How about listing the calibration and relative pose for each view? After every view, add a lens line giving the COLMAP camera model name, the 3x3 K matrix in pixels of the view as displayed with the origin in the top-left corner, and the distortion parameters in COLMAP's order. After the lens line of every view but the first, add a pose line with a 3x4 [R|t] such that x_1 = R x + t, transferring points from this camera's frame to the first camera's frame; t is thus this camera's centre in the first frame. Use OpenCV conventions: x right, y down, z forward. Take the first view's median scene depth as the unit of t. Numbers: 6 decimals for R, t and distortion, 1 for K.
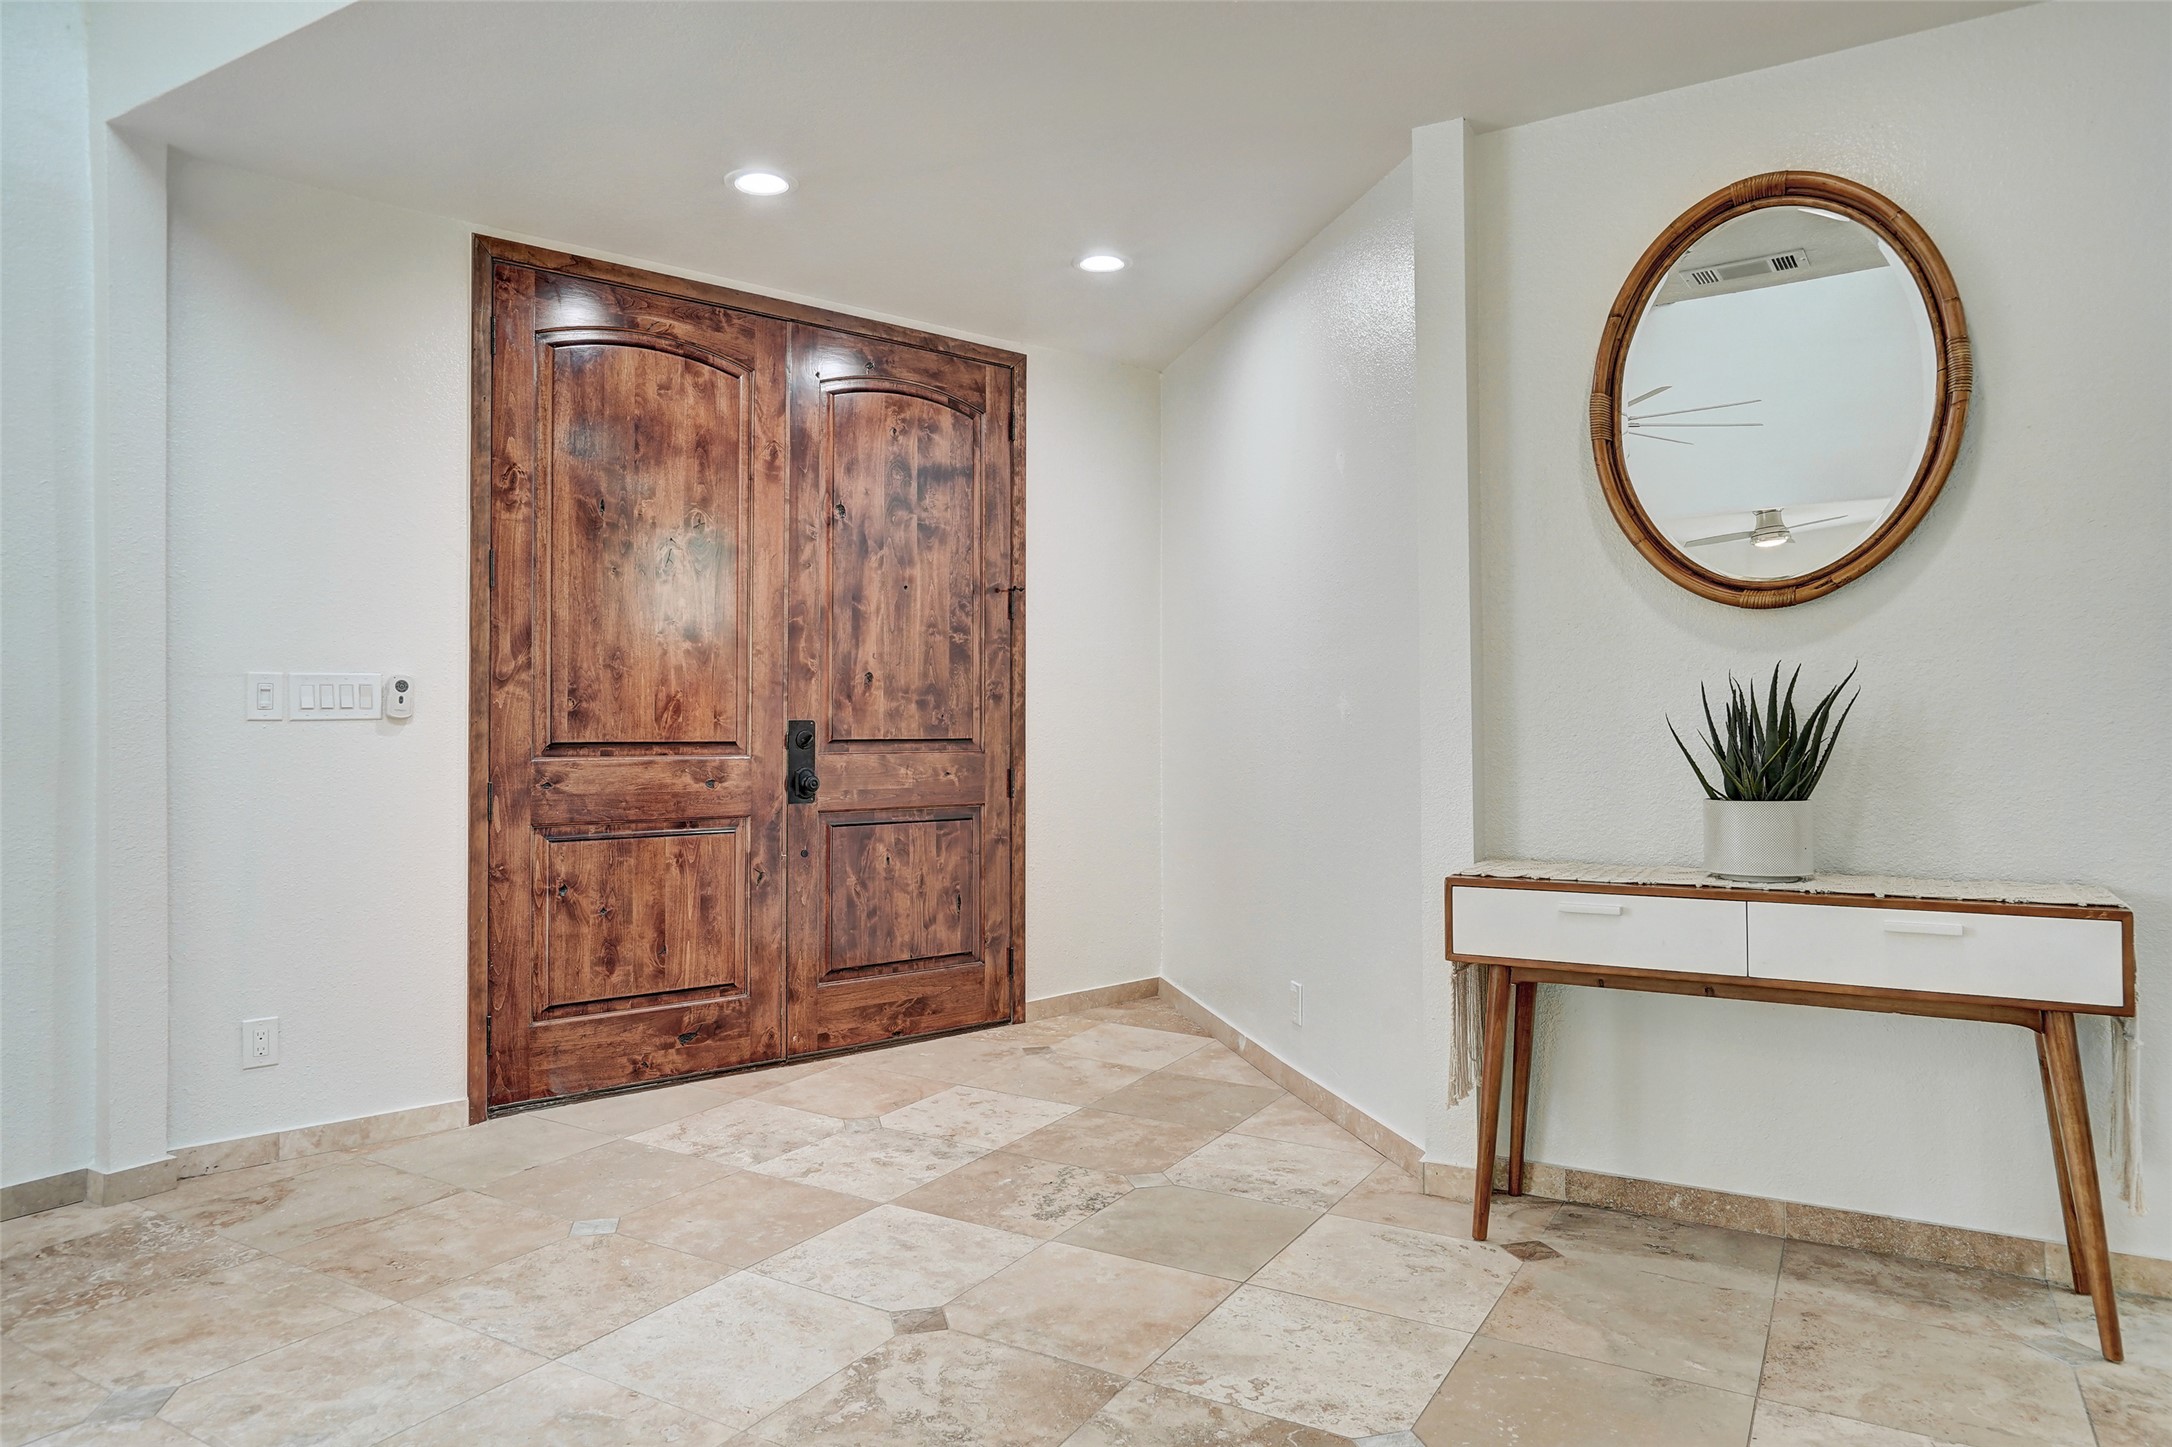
lens RADIAL K [[1333.5, 0, 1087.1], [0, 1333.5, 721.3], [0, 0, 1]] dist [-0.005981, 0.004061]
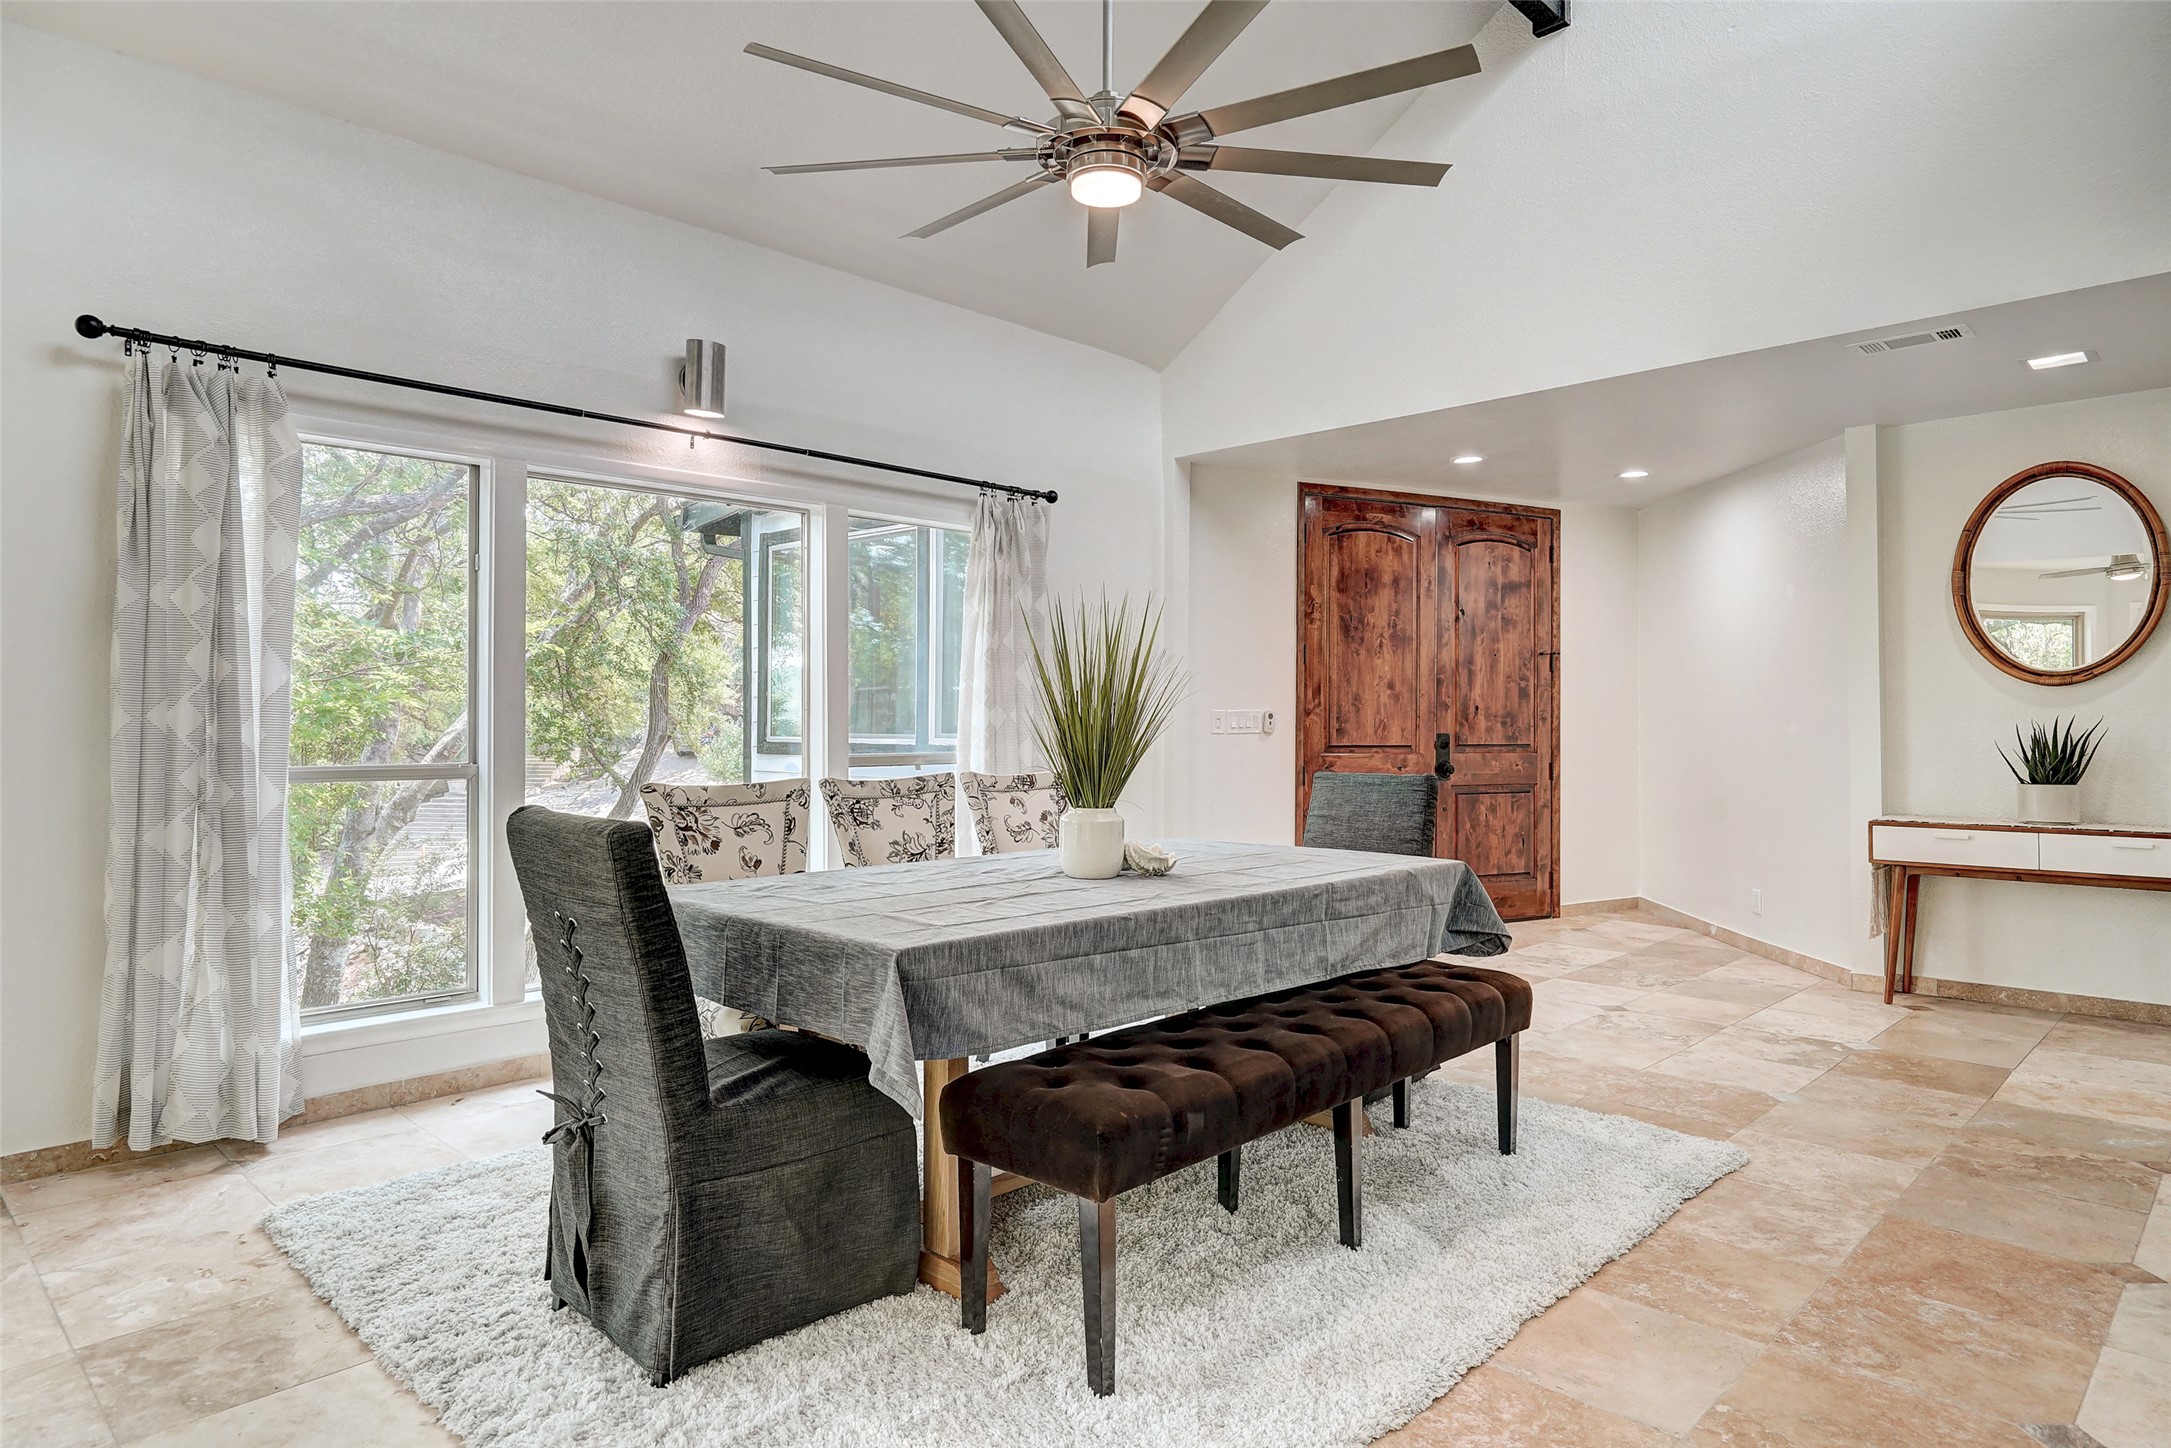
lens RADIAL K [[1285.9, 0, 1086.3], [0, 1285.9, 702.9], [0, 0, 1]] dist [0.008209, 0.004044]
pose [[0.974268, 0.003823, -0.225361, -0.326282], [-0.005807, 0.999950, -0.008142, -0.027362], [0.225319, 0.009242, 0.974241, -0.855323]]
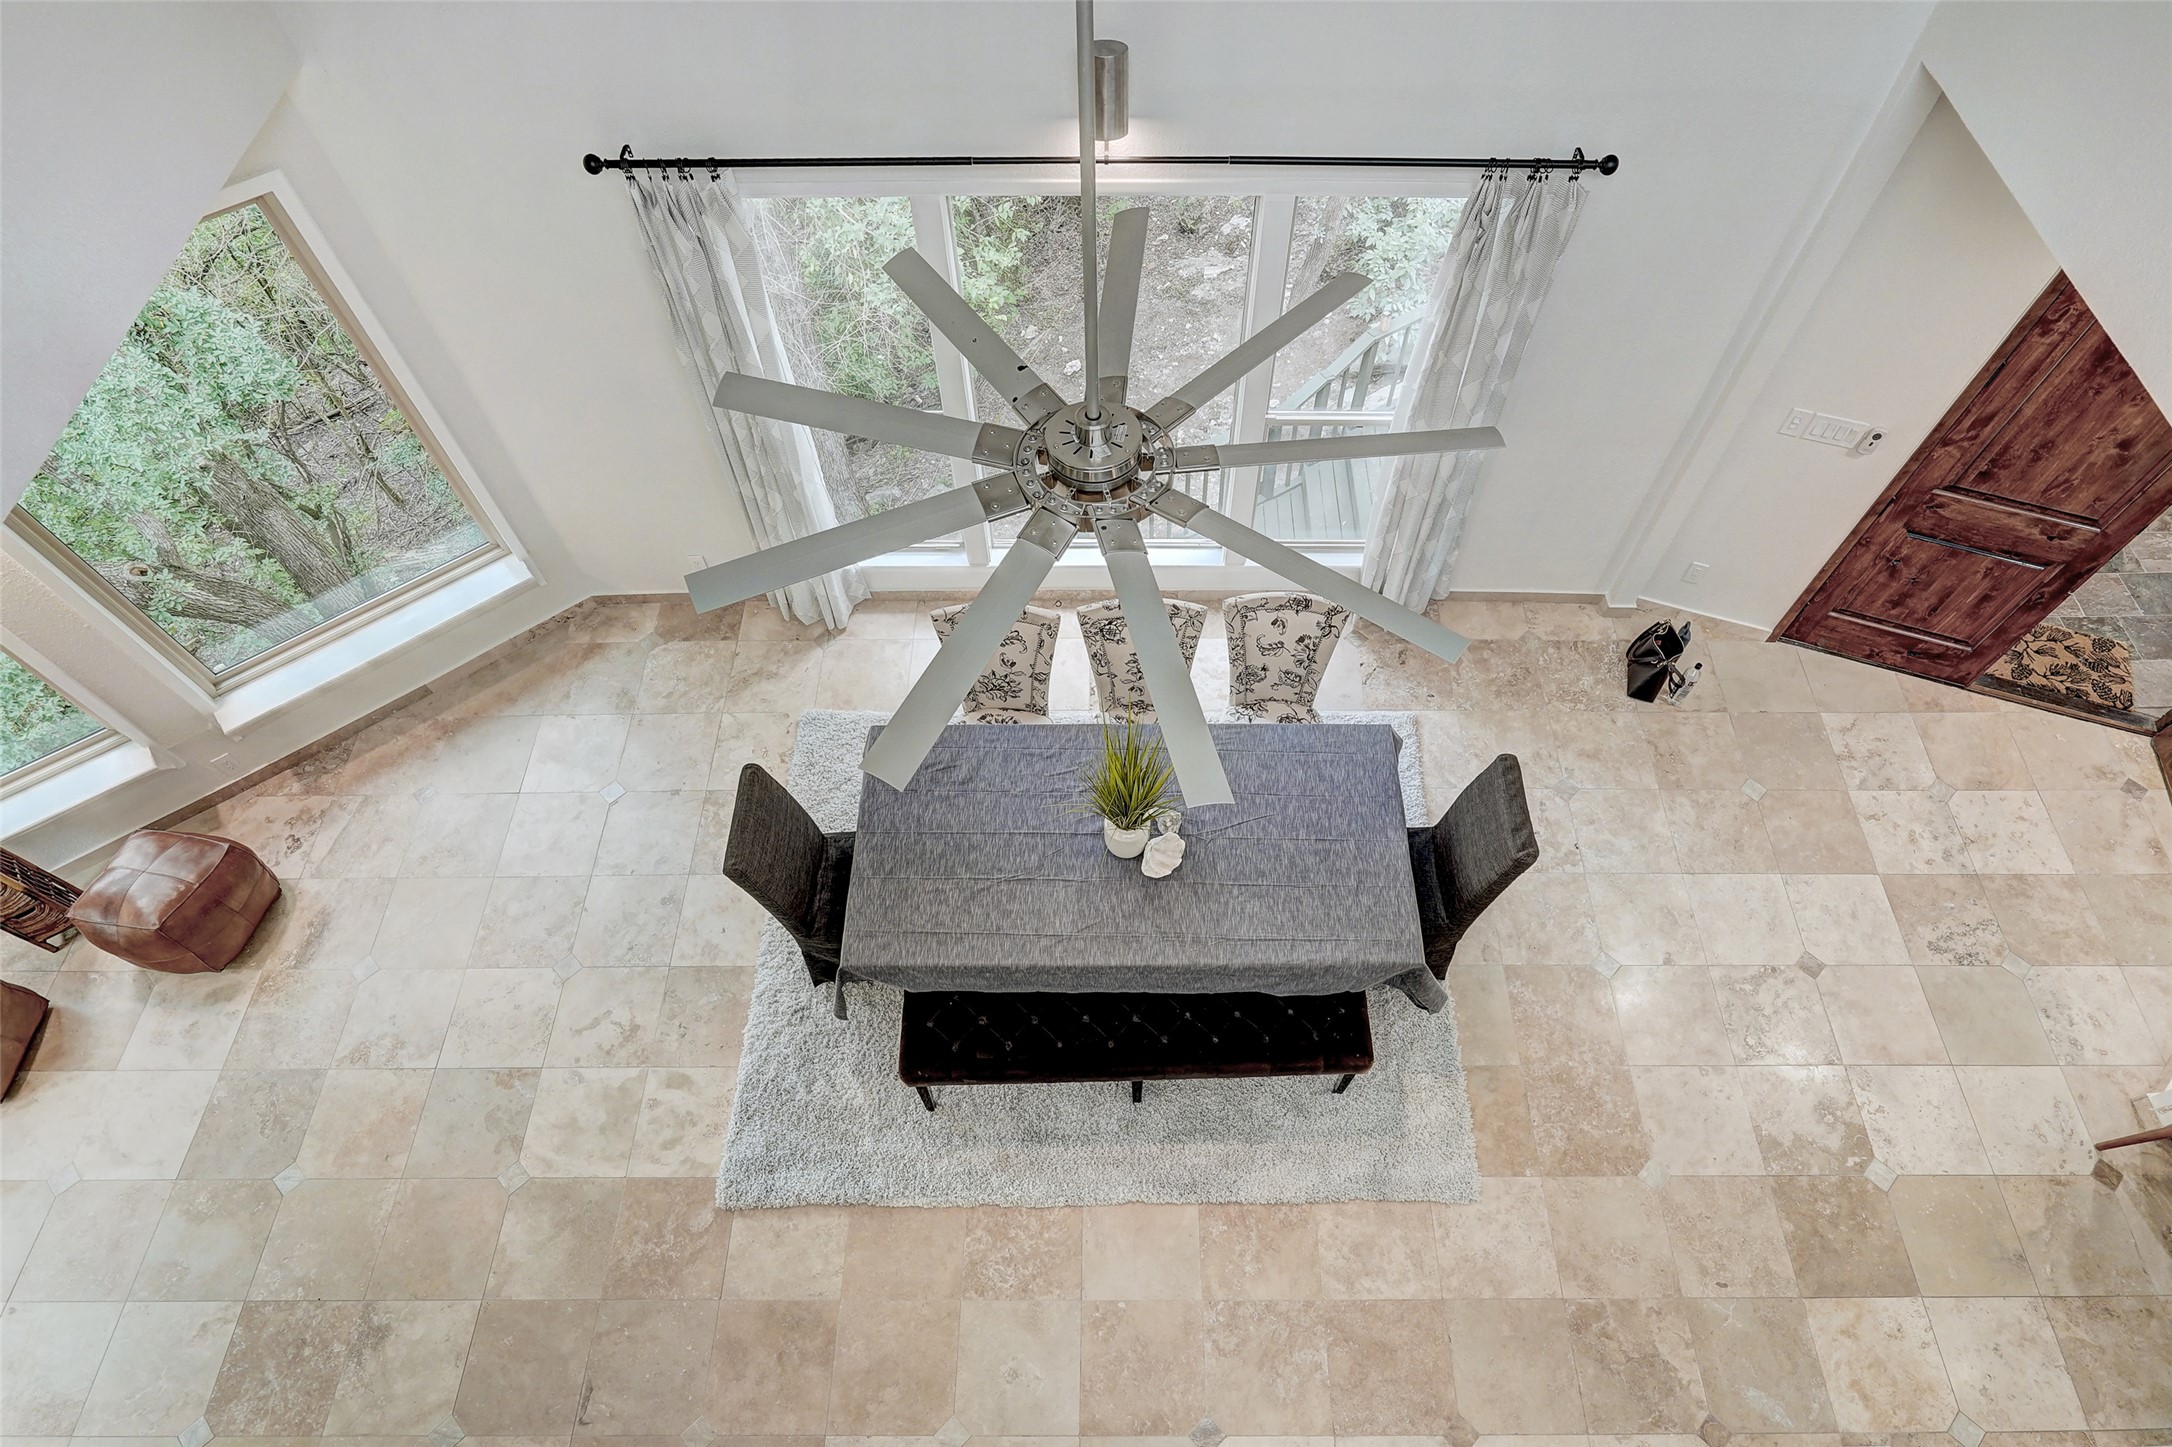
lens RADIAL K [[1091.1, 0, 1115.4], [0, 1091.1, 885.0], [0, 0, 1]] dist [0.004455, 0.001146]
pose [[0.517087, 0.758350, -0.396896, -0.065522], [0.003995, 0.461557, 0.887102, -0.855691], [0.855923, -0.460294, 0.235636, -0.280396]]
